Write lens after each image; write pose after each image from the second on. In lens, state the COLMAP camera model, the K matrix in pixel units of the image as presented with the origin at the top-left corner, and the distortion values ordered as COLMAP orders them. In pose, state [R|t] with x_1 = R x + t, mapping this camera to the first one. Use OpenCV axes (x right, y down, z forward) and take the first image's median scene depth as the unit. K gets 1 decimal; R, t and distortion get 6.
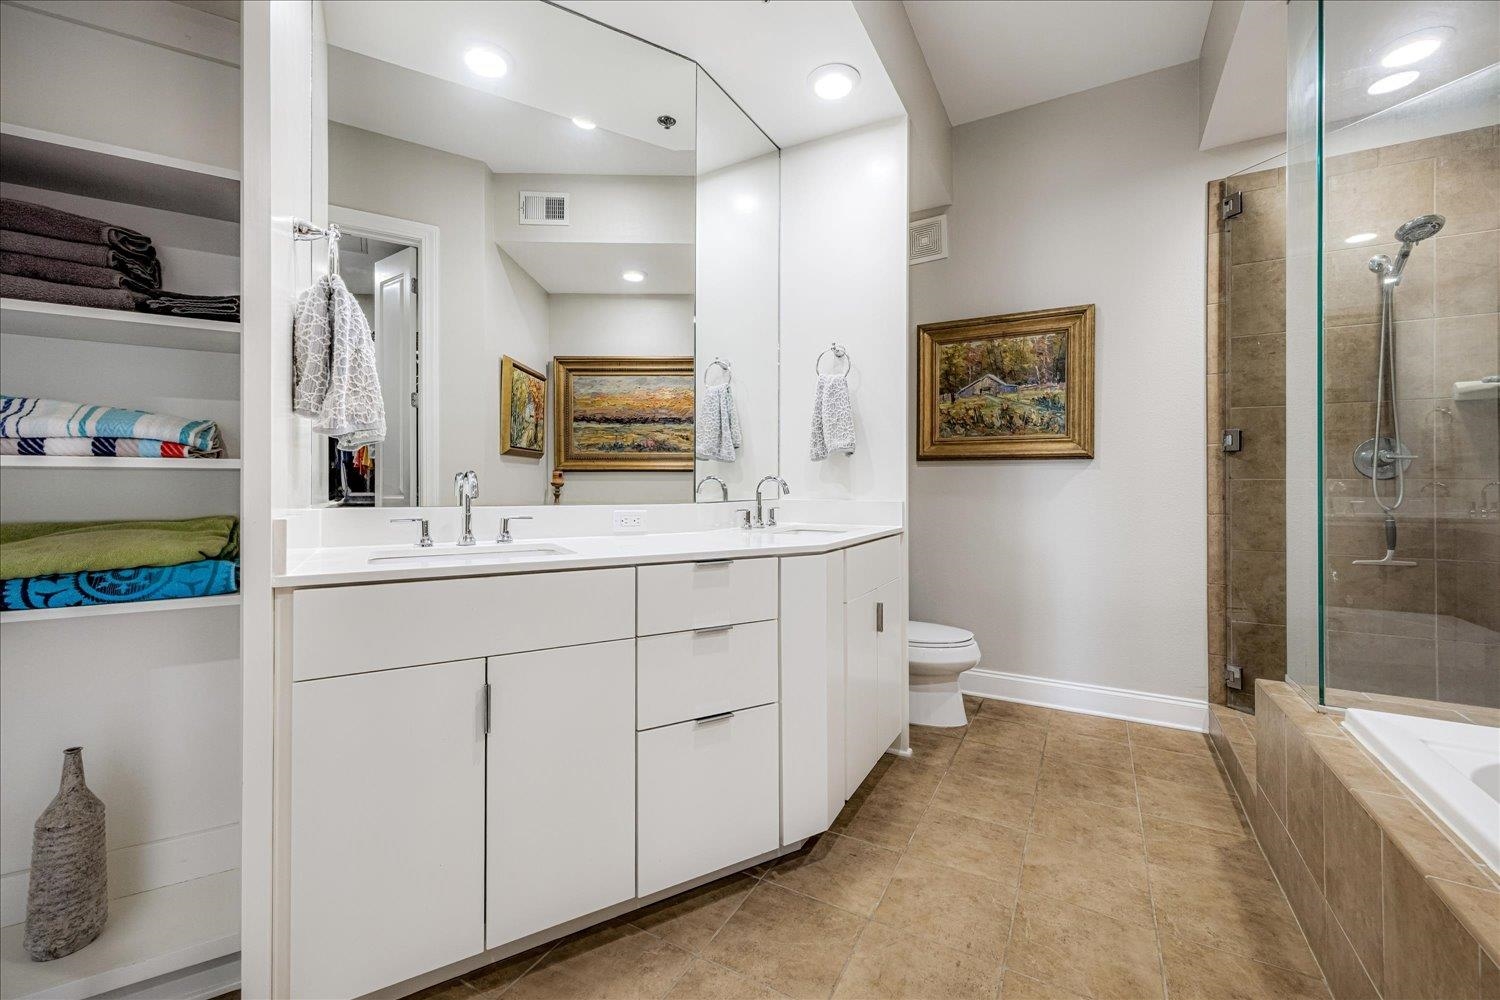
lens RADIAL K [[608.6, 0, 757.9], [0, 608.6, 494.3], [0, 0, 1]] dist [0.006744, -0.000639]
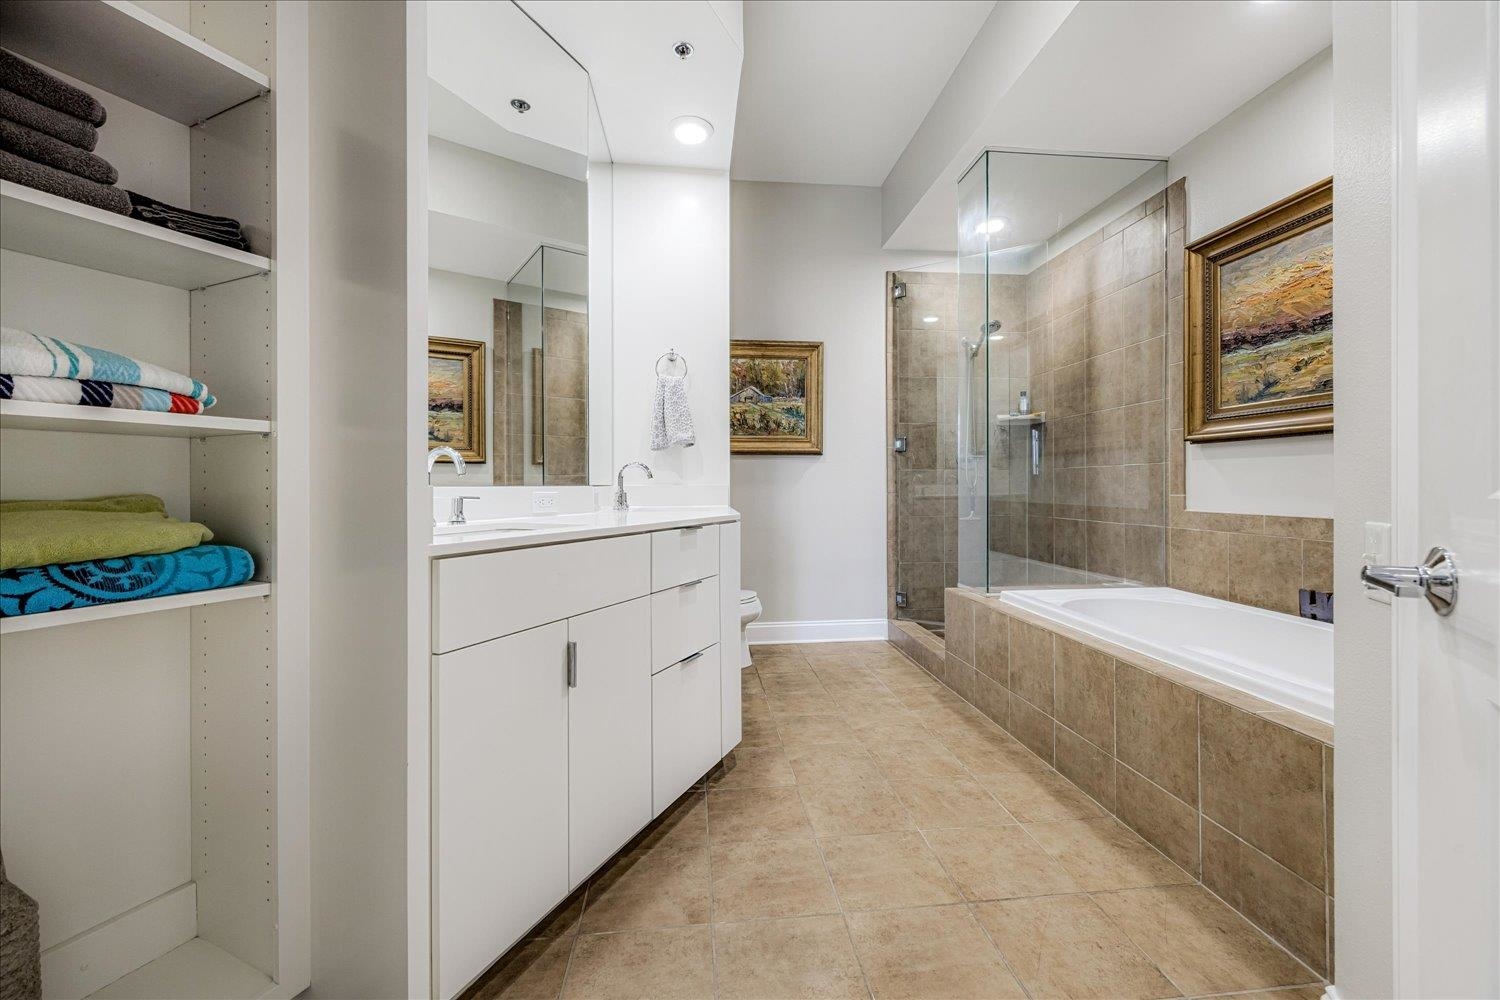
lens RADIAL K [[608.6, 0, 757.9], [0, 608.6, 498.4], [0, 0, 1]] dist [0.006744, -0.000639]
pose [[0.815035, -0.019999, 0.579066, -0.425440], [0.018124, 0.999795, 0.009020, 0.028743], [-0.579128, 0.003143, 0.815231, -0.036109]]
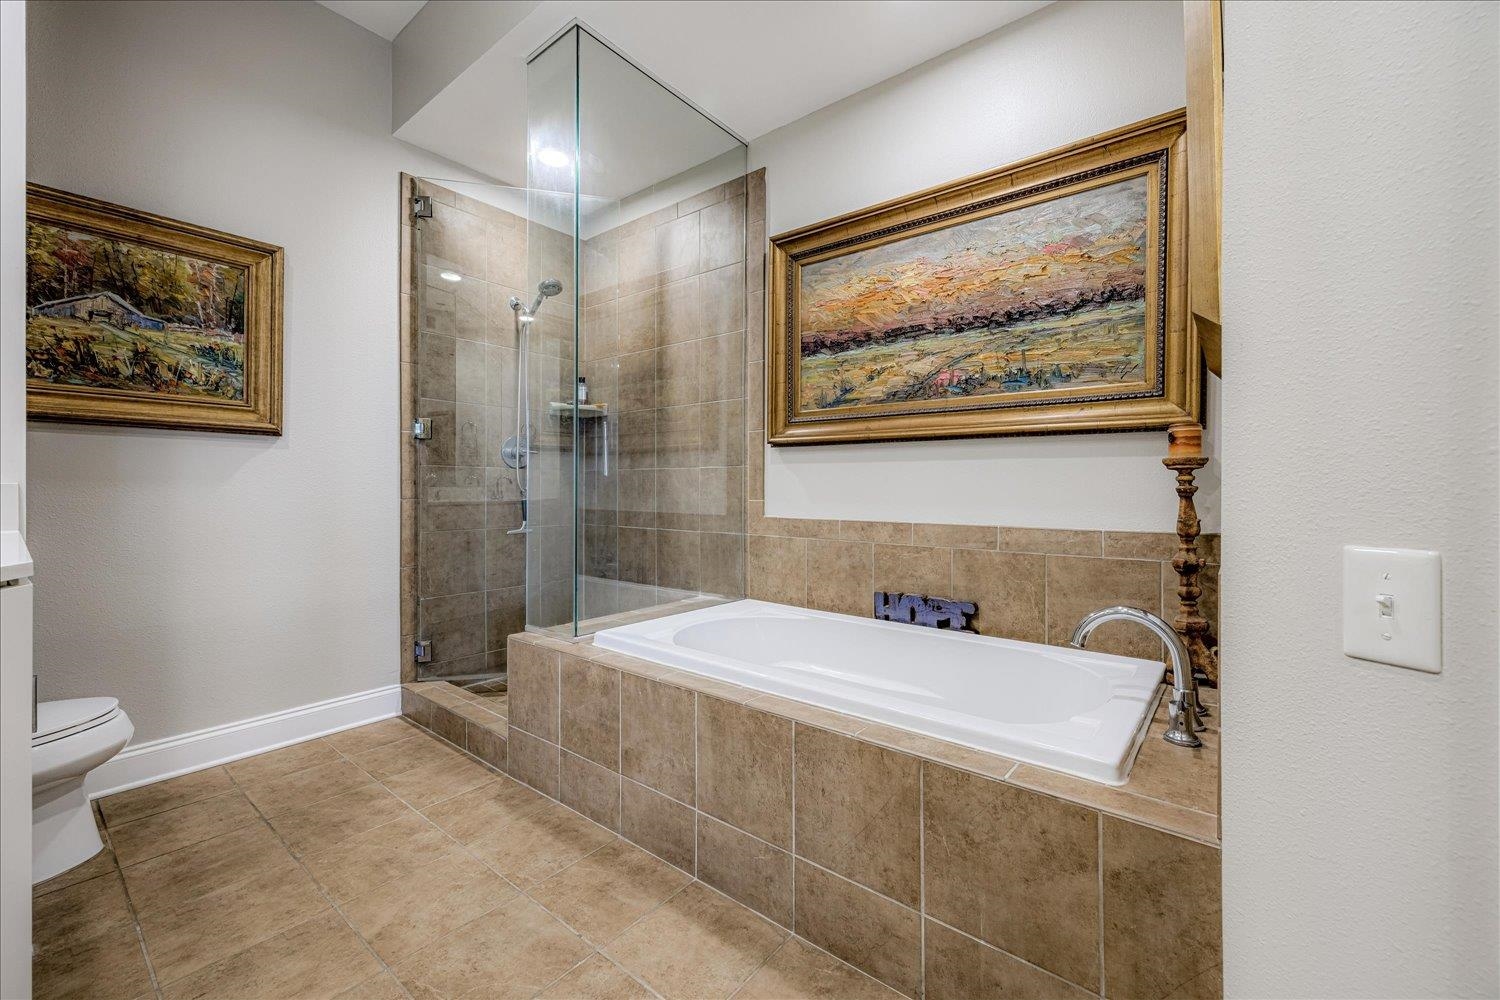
lens RADIAL K [[608.6, 0, 752.3], [0, 608.6, 491.4], [0, 0, 1]] dist [0.006744, -0.000639]
pose [[0.167999, -0.007762, 0.985757, -0.183756], [0.014316, 0.999883, 0.005434, 0.024968], [-0.985683, 0.013199, 0.168091, 0.277631]]
